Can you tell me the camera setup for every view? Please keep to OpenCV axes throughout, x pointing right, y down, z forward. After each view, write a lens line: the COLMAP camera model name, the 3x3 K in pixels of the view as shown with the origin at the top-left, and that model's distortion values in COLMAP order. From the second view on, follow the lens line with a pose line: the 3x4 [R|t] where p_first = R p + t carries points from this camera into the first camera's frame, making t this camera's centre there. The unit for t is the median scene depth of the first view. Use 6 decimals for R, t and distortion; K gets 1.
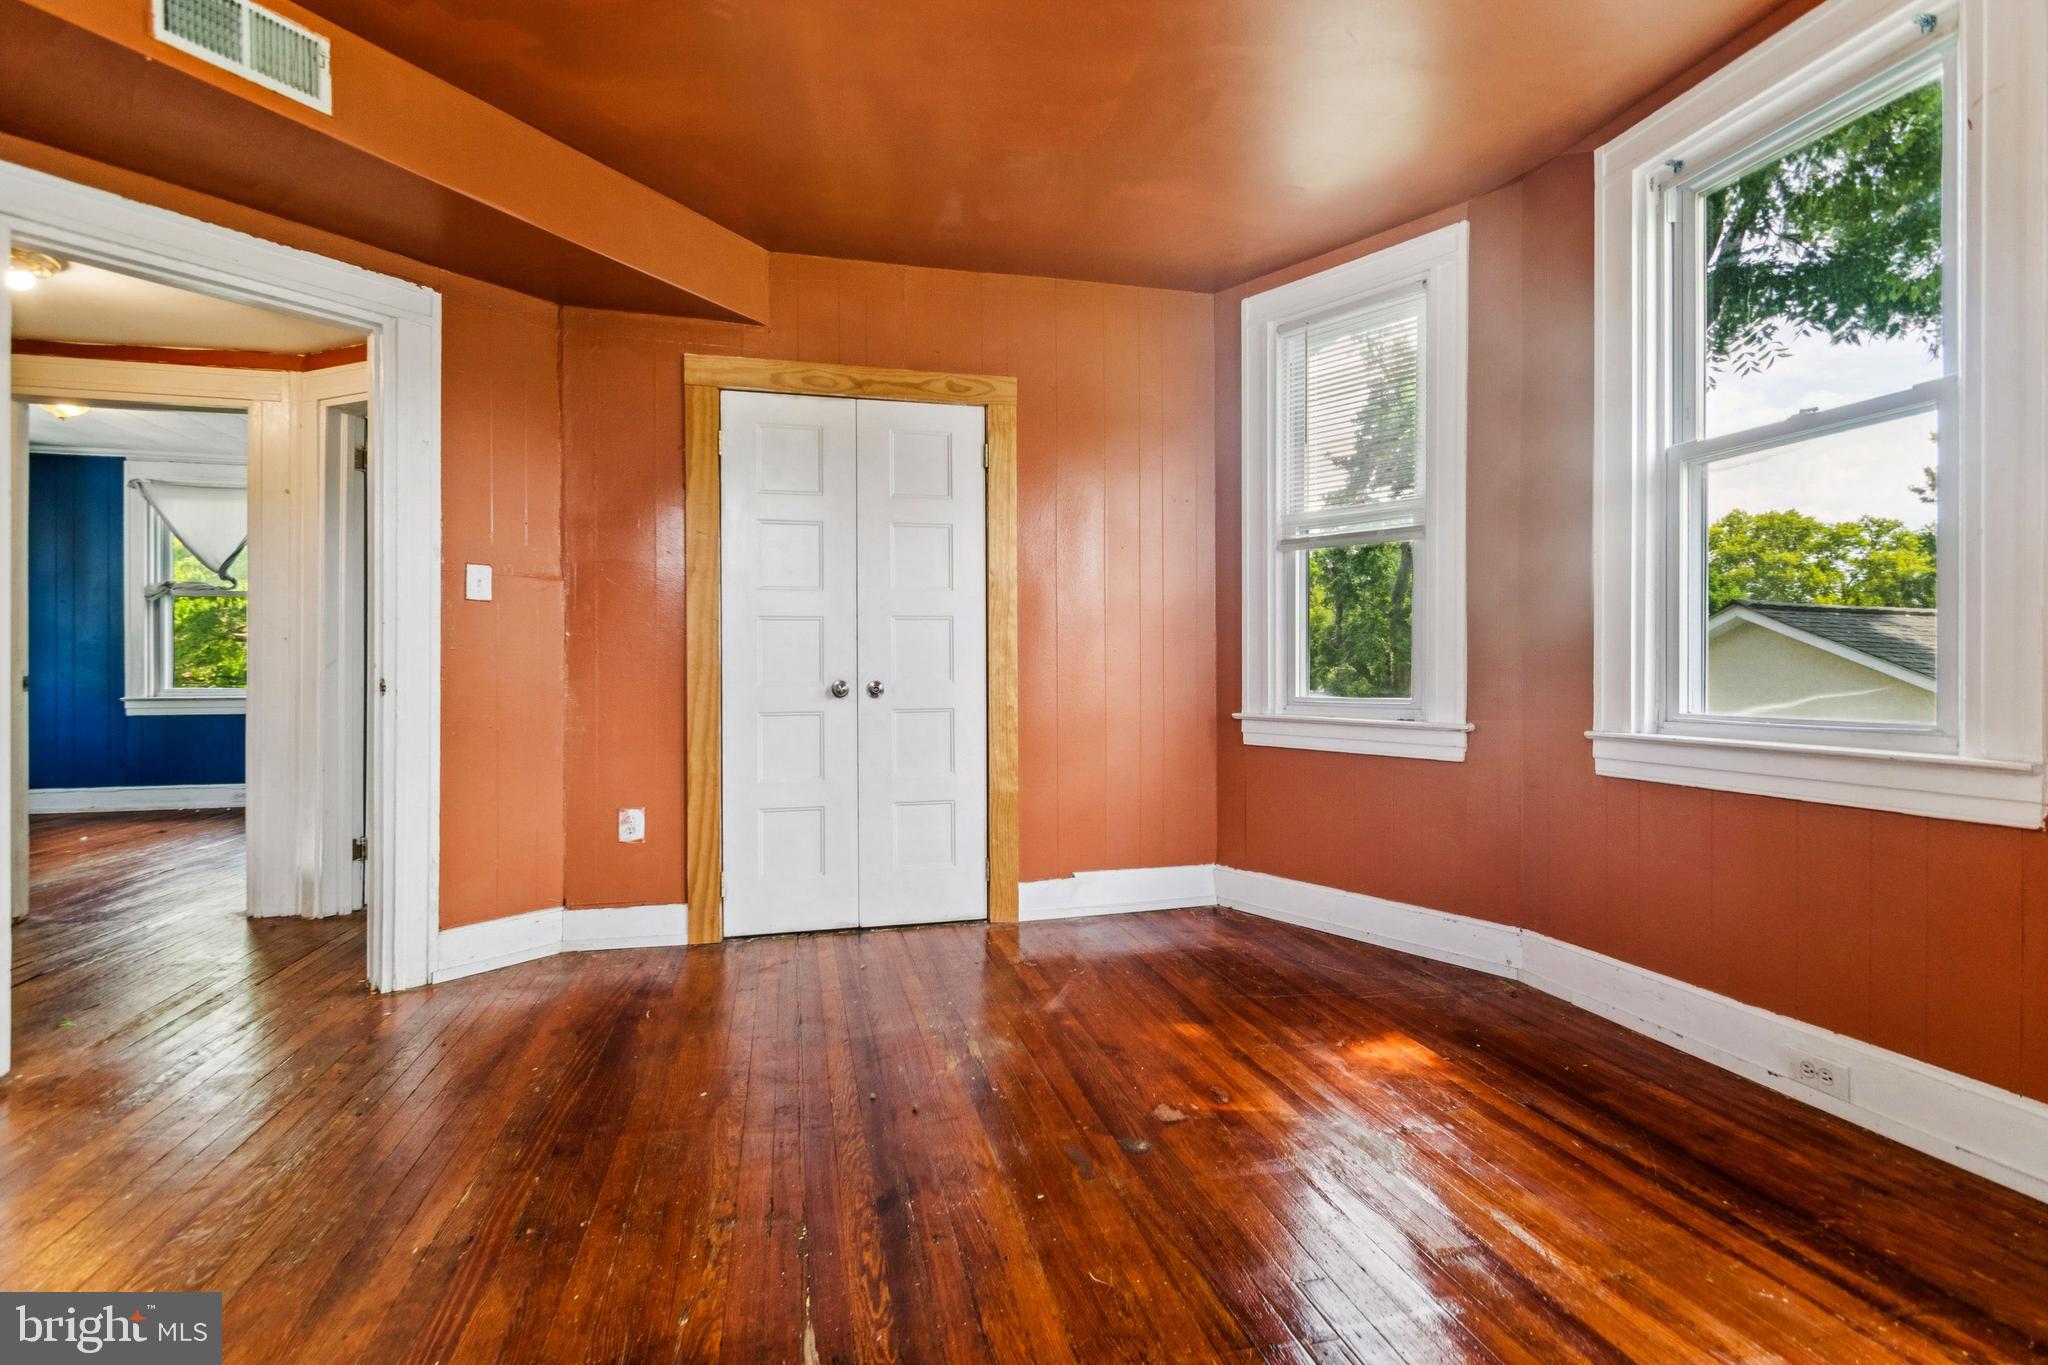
lens RADIAL K [[911.3, 0, 1001.6], [0, 911.3, 679.5], [0, 0, 1]] dist [0.002249, 0.000215]
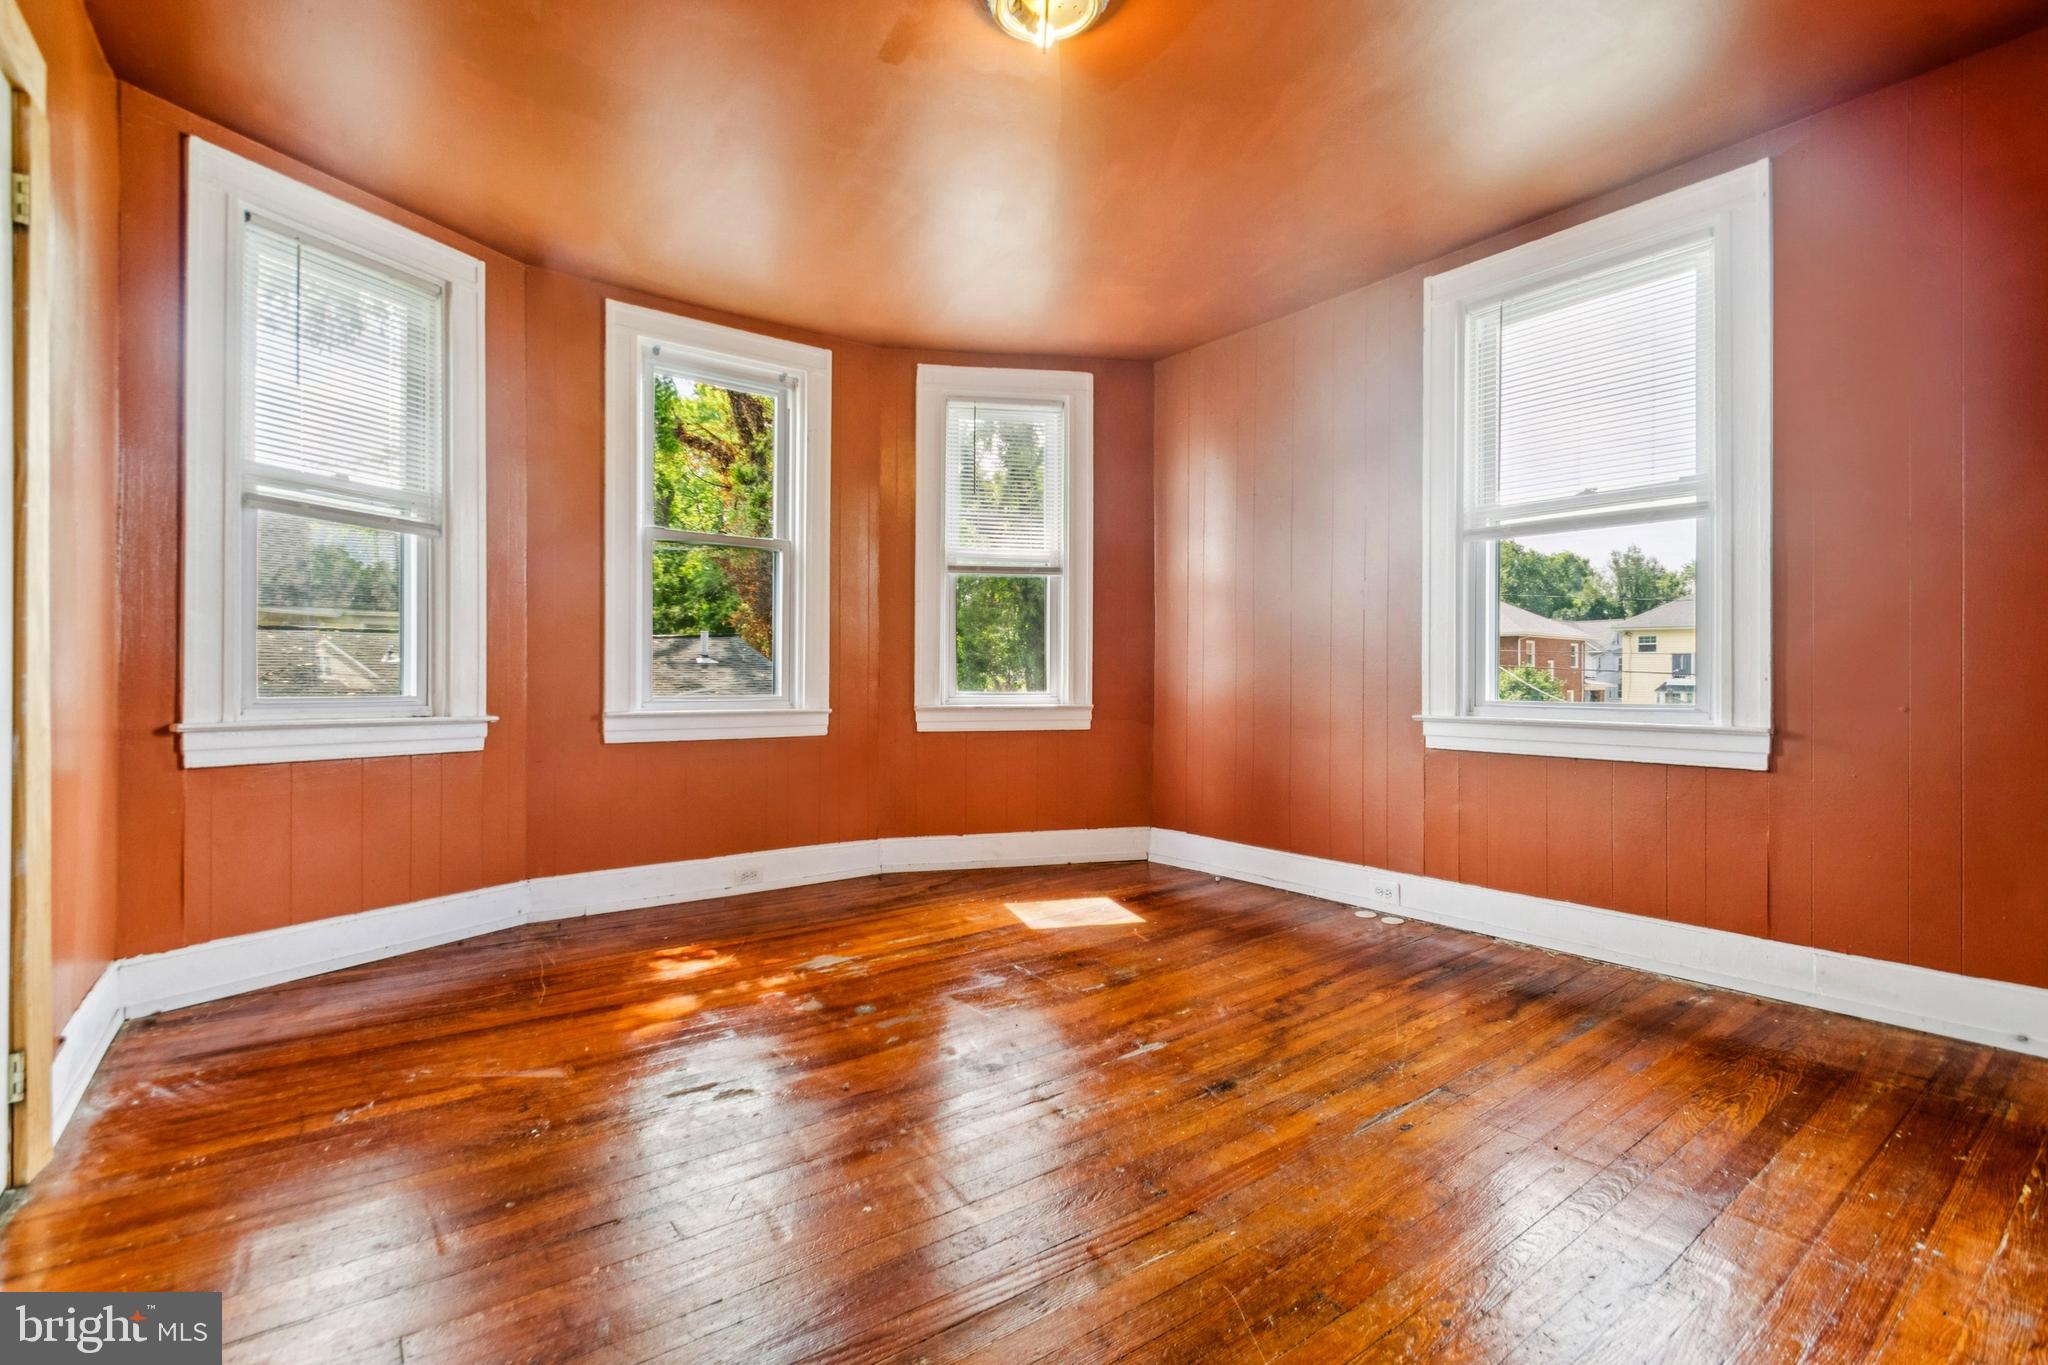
lens RADIAL K [[911.3, 0, 1001.6], [0, 911.3, 679.5], [0, 0, 1]] dist [0.002249, 0.000215]
pose [[-0.390491, -0.000459, 0.920607, -0.814256], [-0.001442, 0.999999, -0.000113, 0.002891], [-0.920606, -0.001372, -0.390491, 0.901385]]
